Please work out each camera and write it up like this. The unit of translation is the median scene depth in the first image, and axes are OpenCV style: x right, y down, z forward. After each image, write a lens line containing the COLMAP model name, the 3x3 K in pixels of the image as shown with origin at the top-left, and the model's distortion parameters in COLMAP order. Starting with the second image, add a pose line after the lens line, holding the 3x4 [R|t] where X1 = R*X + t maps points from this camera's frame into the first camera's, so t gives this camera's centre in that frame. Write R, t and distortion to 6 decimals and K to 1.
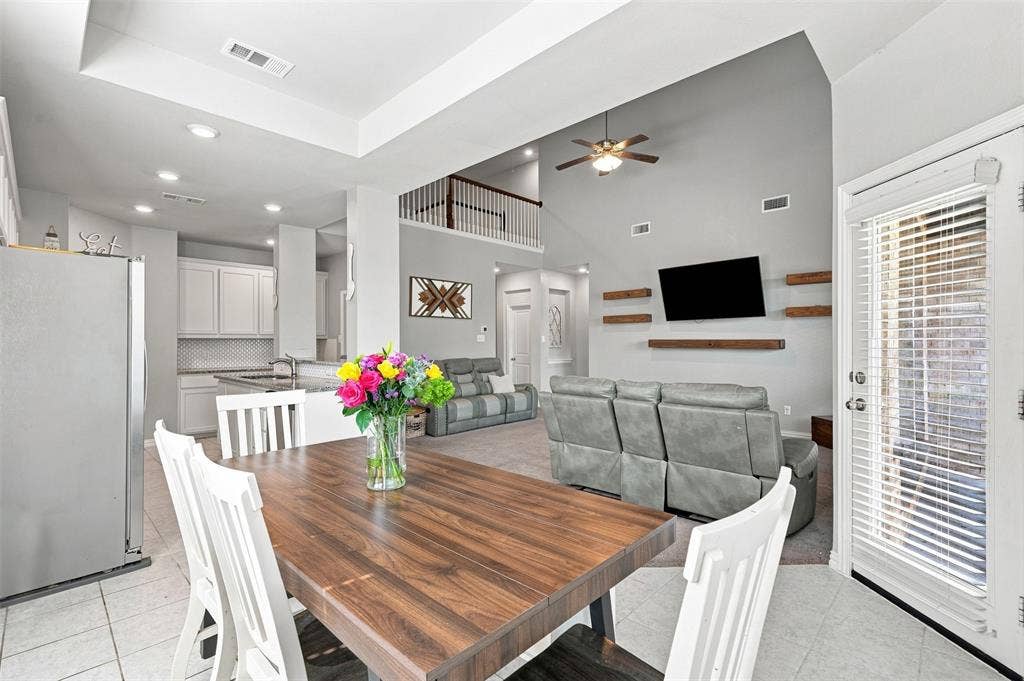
lens RADIAL K [[459.3, 0, 516.2], [0, 459.3, 342.7], [0, 0, 1]] dist [-0.001333, -0.000043]
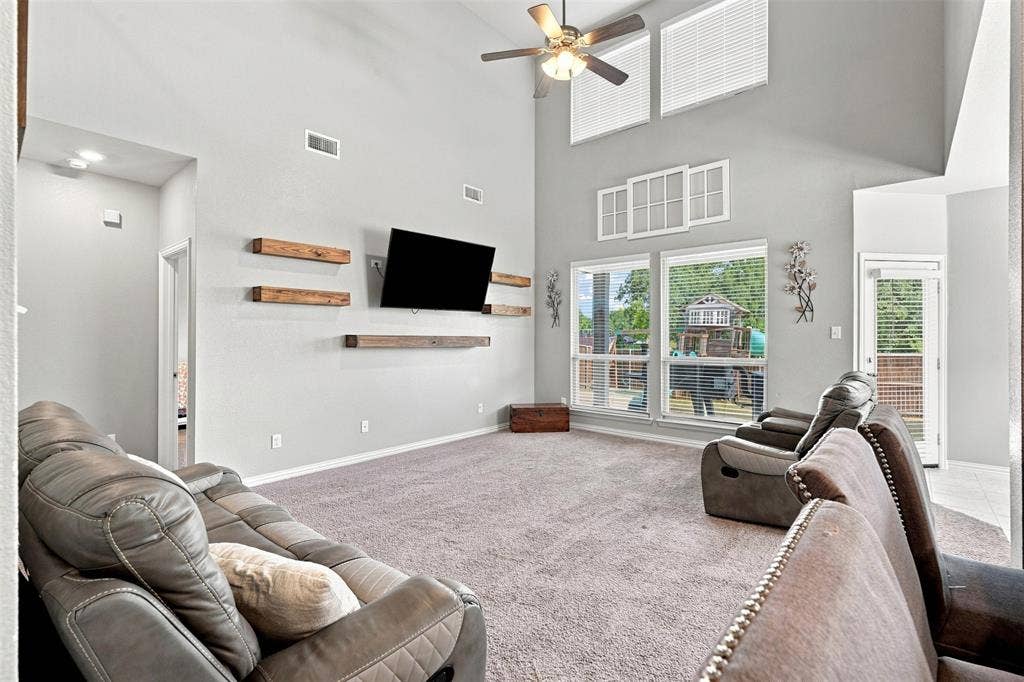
lens RADIAL K [[458.9, 0, 515.4], [0, 458.9, 337.0], [0, 0, 1]] dist [-0.000064, 0.000019]
pose [[-0.054170, 0.002500, 0.998529, -0.404230], [-0.003135, 0.999992, -0.002674, -0.003409], [-0.998527, -0.003275, -0.054161, 0.985686]]
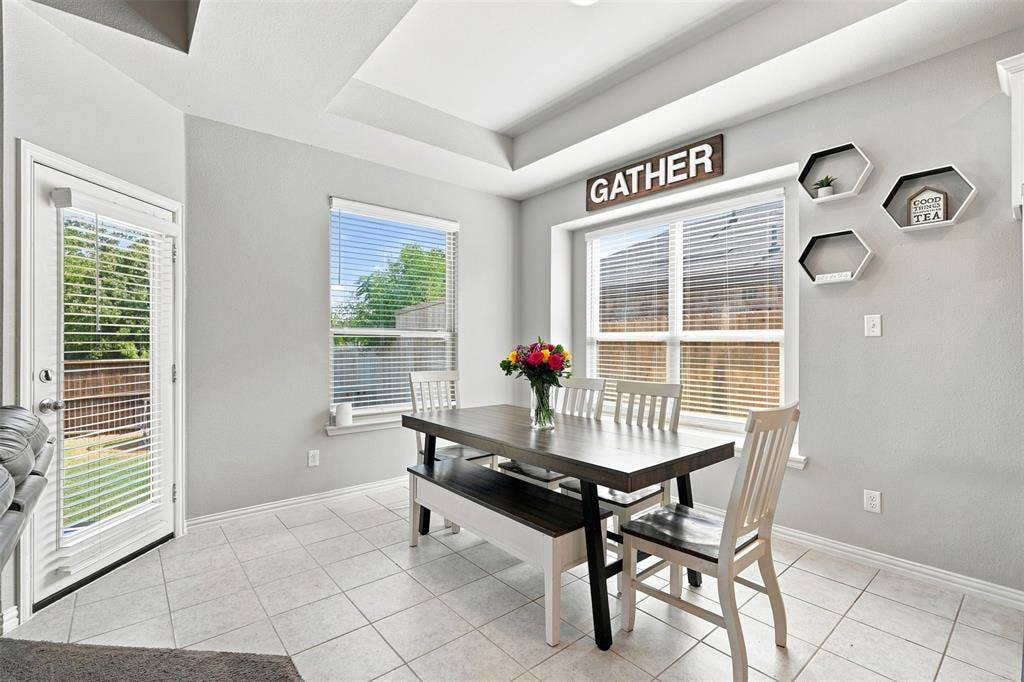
lens RADIAL K [[459.3, 0, 516.2], [0, 459.3, 343.2], [0, 0, 1]] dist [-0.001333, -0.000043]
pose [[-0.995293, 0.002289, 0.096885, -0.093544], [0.002145, 0.999996, -0.001588, 0.006469], [-0.096888, -0.001373, -0.995294, 0.694468]]
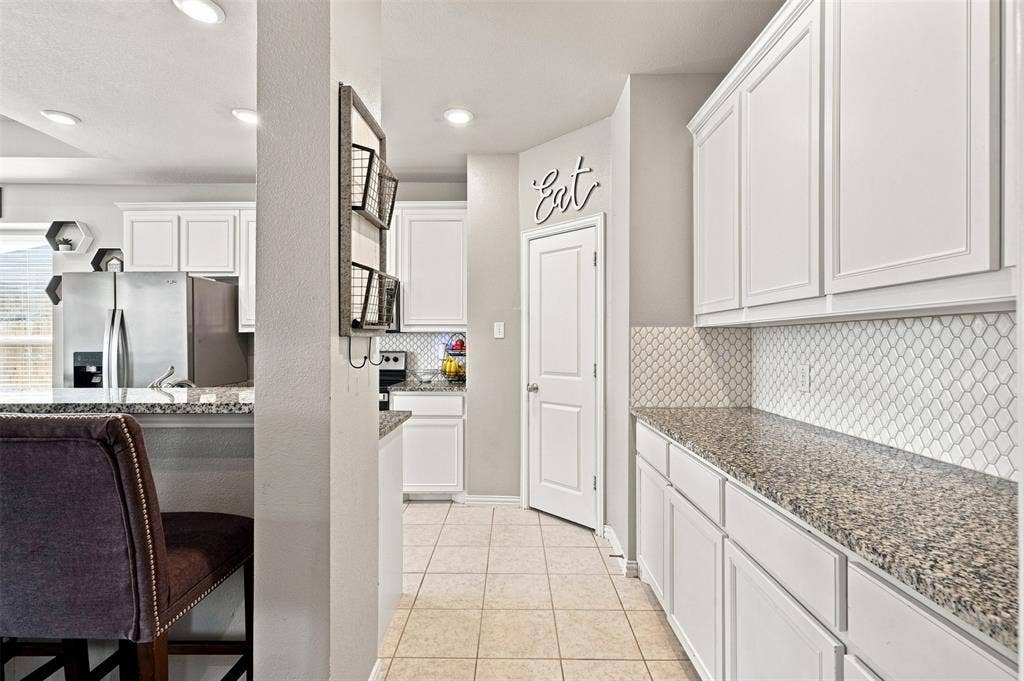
lens RADIAL K [[460.9, 0, 508.7], [0, 460.9, 338.9], [0, 0, 1]] dist [0.000589, -0.000039]
pose [[-0.727737, 0.001238, -0.685855, -0.354961], [0.003491, 0.999992, -0.001900, 0.000427], [0.685848, -0.003777, -0.727735, 1.178075]]
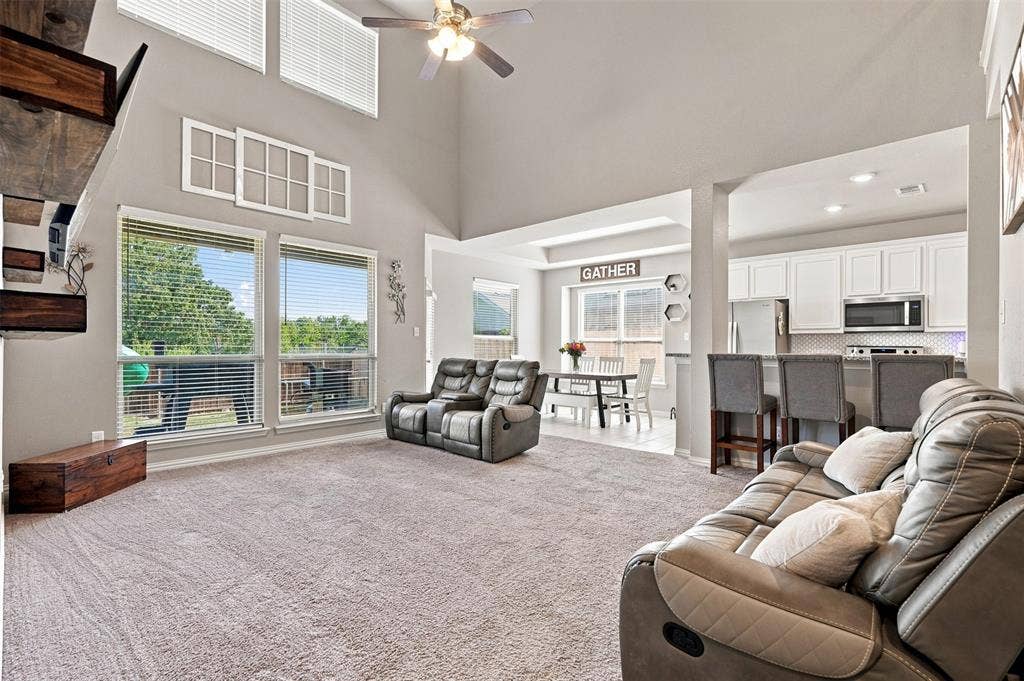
lens RADIAL K [[462.6, 0, 514.1], [0, 462.6, 345.9], [0, 0, 1]] dist [0.000665, 0.000159]
pose [[-0.999651, -0.001889, -0.026344, 0.115720], [-0.001823, 0.999995, -0.002524, 0.019254], [0.026348, -0.002475, -0.999650, 1.466814]]
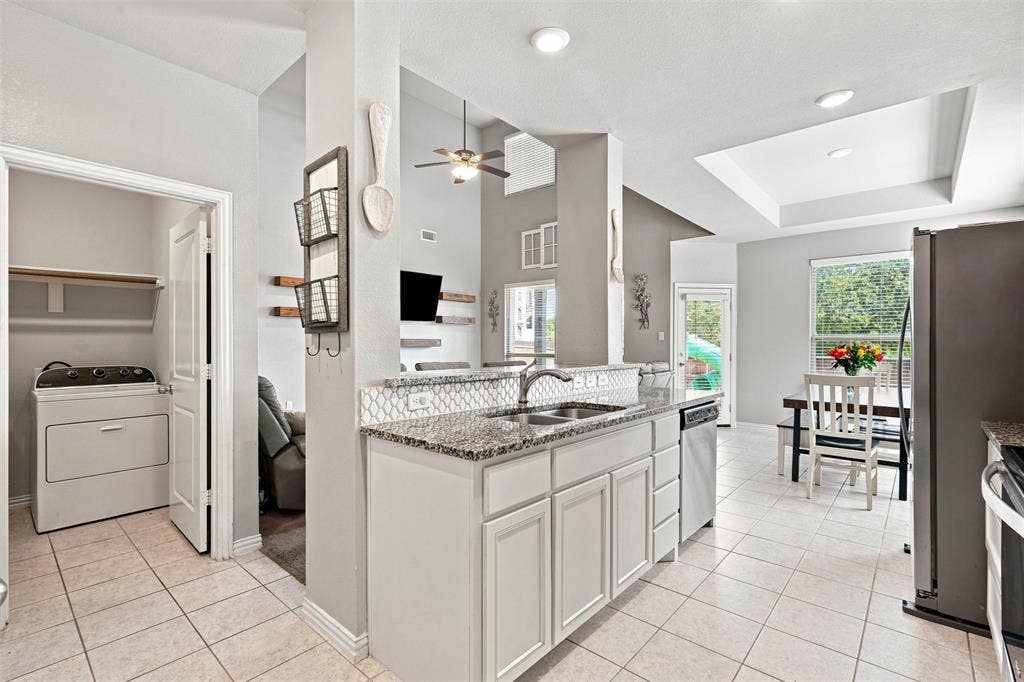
lens RADIAL K [[462.6, 0, 514.1], [0, 462.6, 346.4], [0, 0, 1]] dist [0.000665, 0.000159]
pose [[-0.040095, -0.004680, 0.999185, -0.792992], [-0.004072, 0.999981, 0.004520, 0.007039], [-0.999188, -0.003887, -0.040113, 0.827085]]
